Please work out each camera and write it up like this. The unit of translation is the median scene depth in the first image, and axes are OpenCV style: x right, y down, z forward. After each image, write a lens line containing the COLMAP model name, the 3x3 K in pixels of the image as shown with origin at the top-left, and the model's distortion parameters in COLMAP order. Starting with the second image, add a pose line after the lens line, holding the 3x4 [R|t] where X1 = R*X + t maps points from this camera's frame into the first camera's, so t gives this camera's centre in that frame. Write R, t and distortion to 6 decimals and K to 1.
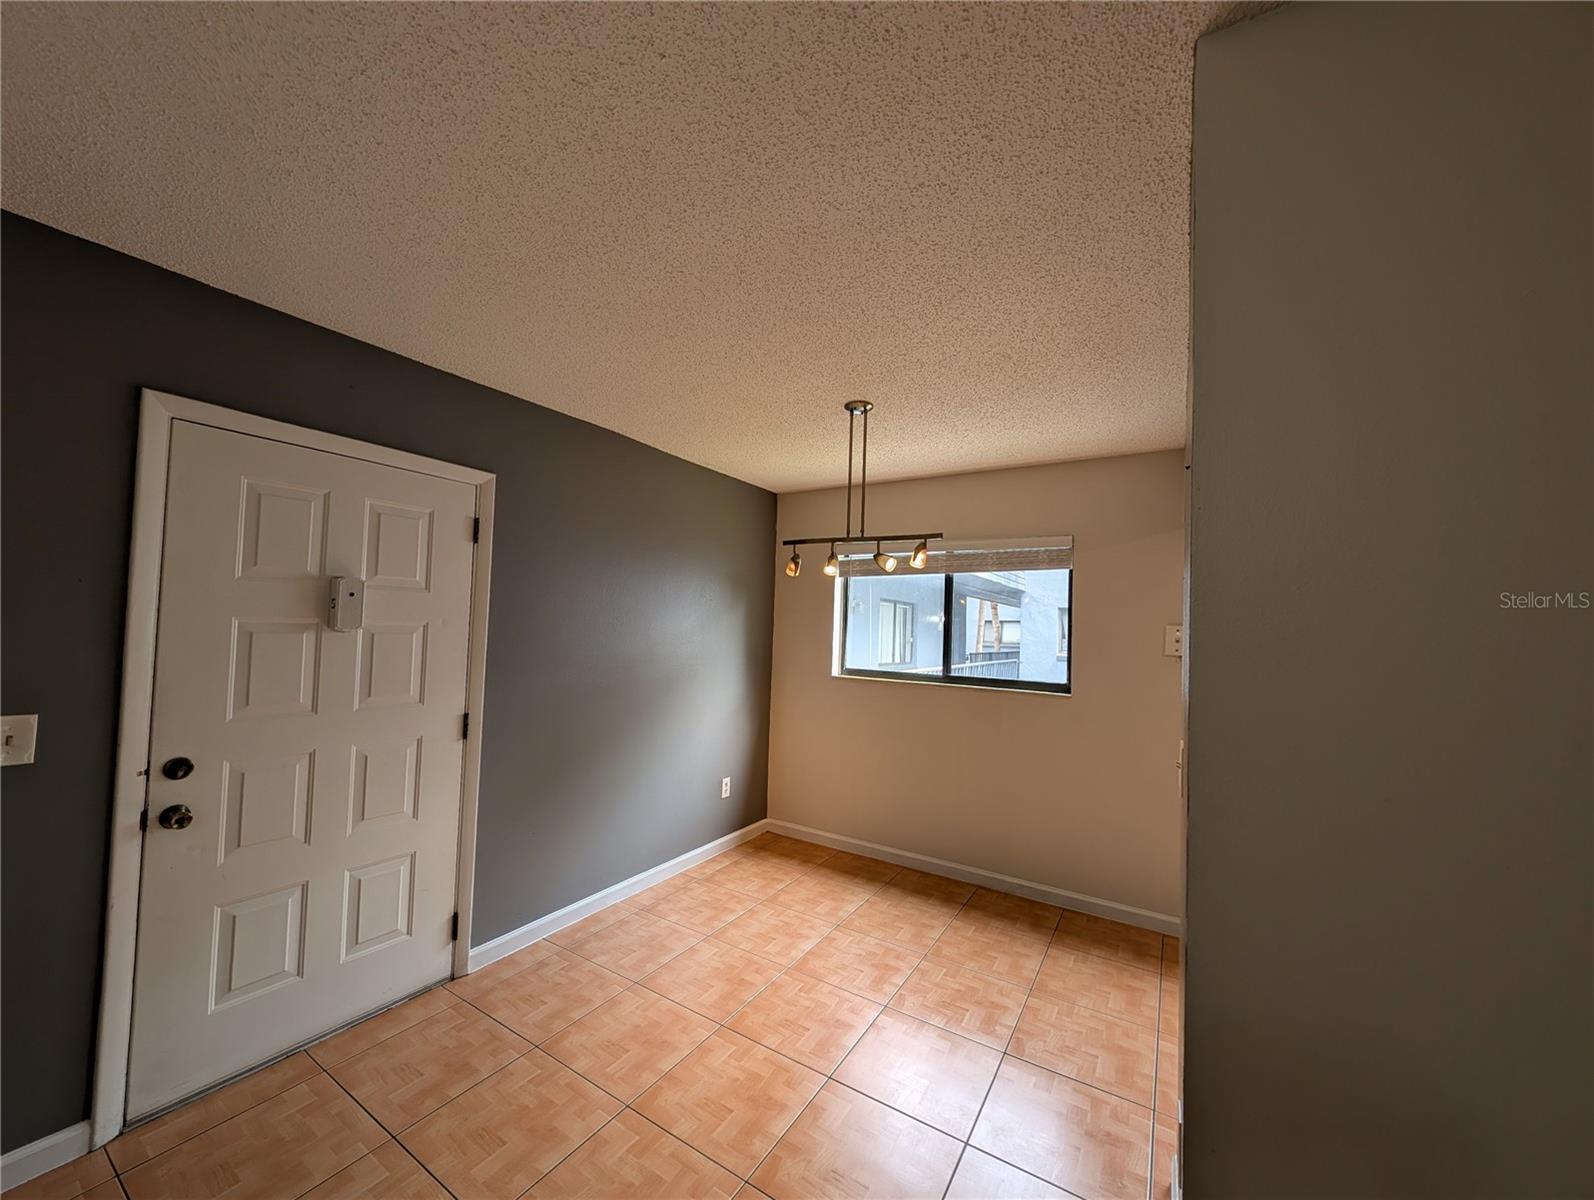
lens RADIAL K [[599.6, 0, 794.2], [0, 599.6, 607.9], [0, 0, 1]] dist [0.005197, -0.002680]
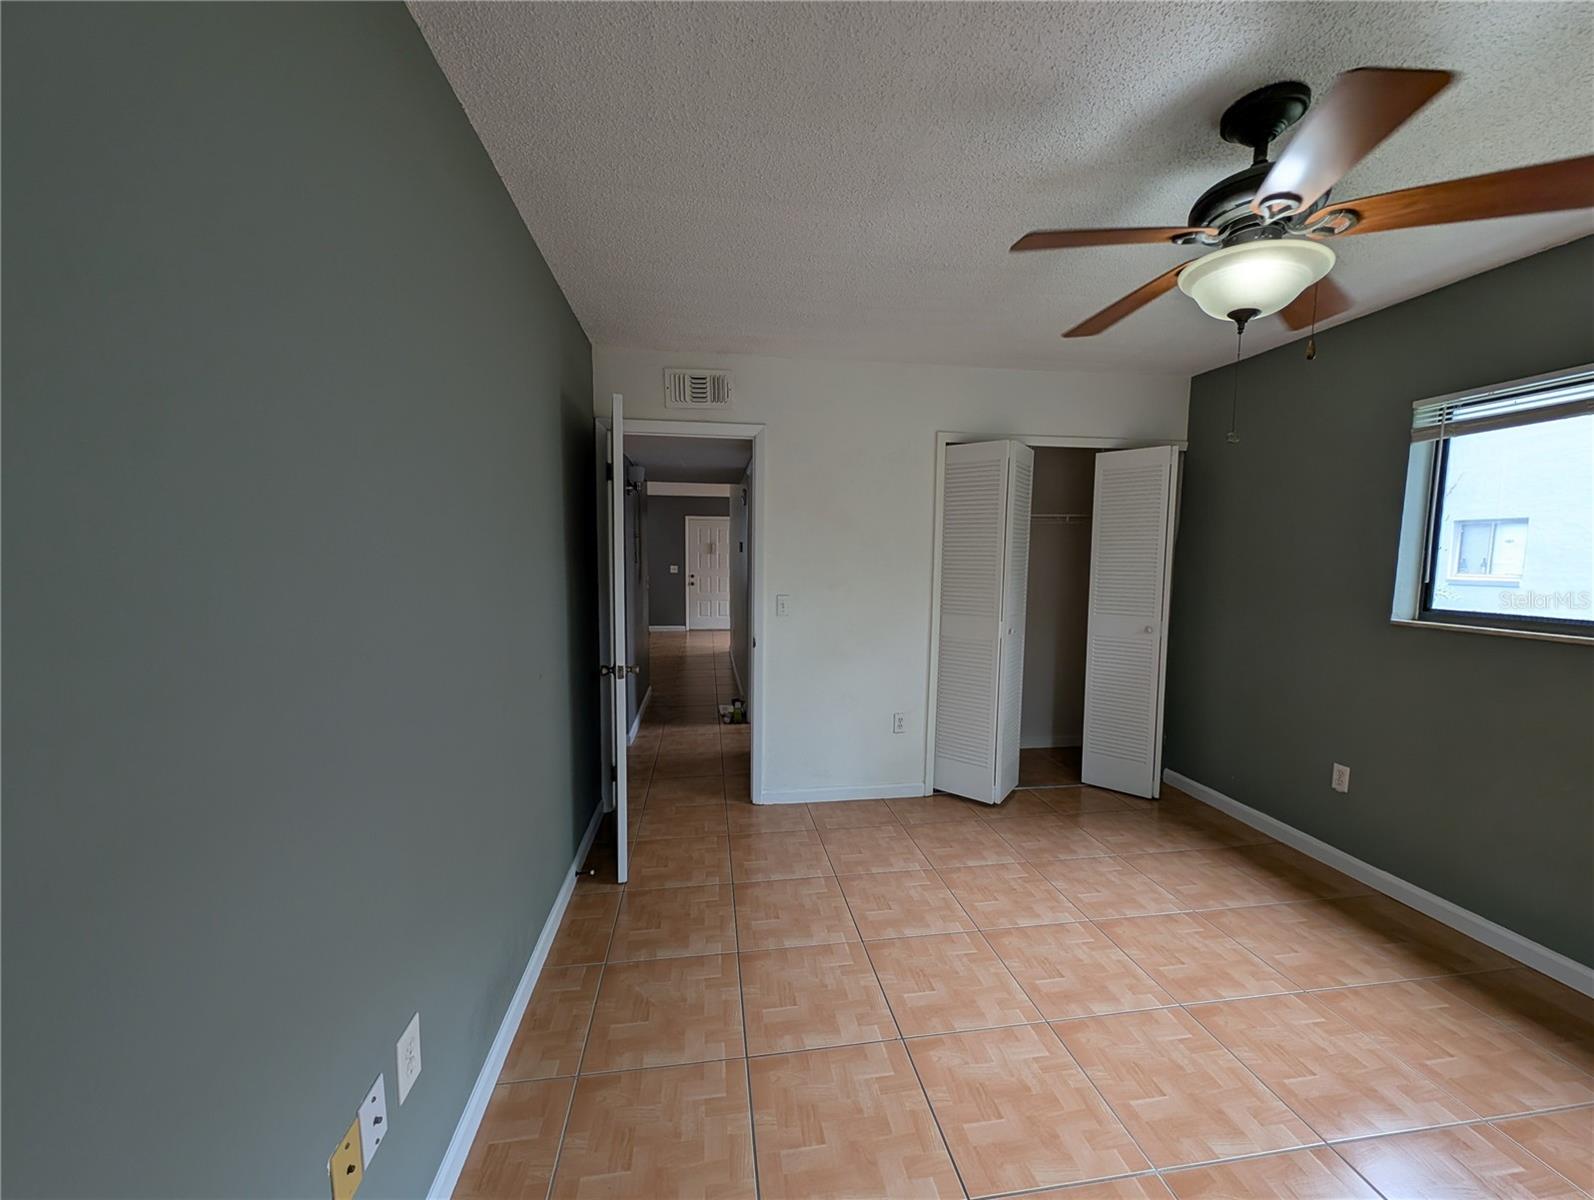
lens RADIAL K [[599.6, 0, 793.1], [0, 599.6, 600.6], [0, 0, 1]] dist [0.005197, -0.002680]
pose [[0.653843, 0.032417, -0.755935, 2.991393], [0.036655, 0.996552, 0.074439, 0.064493], [0.755742, -0.076380, 0.650400, -1.558648]]
